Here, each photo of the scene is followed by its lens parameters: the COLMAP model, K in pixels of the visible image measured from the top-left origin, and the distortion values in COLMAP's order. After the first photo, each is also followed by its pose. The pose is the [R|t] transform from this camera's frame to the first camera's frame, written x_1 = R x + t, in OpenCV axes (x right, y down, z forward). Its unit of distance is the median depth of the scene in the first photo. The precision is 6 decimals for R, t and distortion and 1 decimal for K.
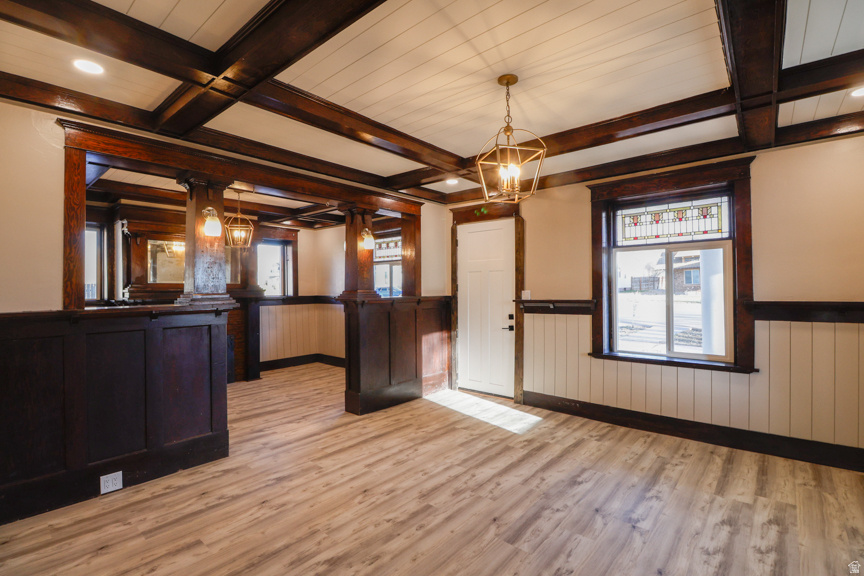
lens RADIAL K [[397.0, 0, 430.3], [0, 397.0, 292.3], [0, 0, 1]] dist [-0.004960, -0.009557]
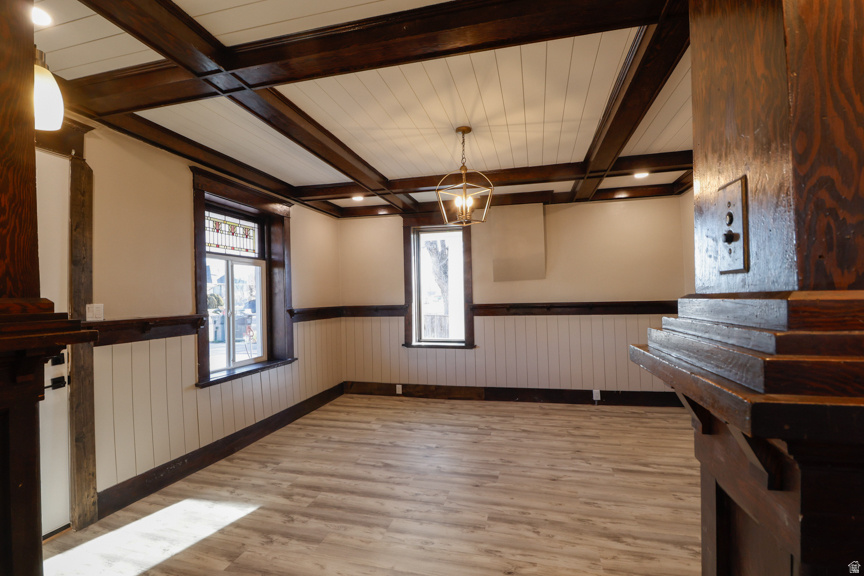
lens RADIAL K [[397.0, 0, 430.5], [0, 397.0, 290.6], [0, 0, 1]] dist [-0.004960, -0.009557]
pose [[-0.450413, 0.032639, 0.892224, -0.626559], [0.027287, 0.999368, -0.022784, 0.003344], [-0.892403, 0.014084, -0.451019, 1.198832]]
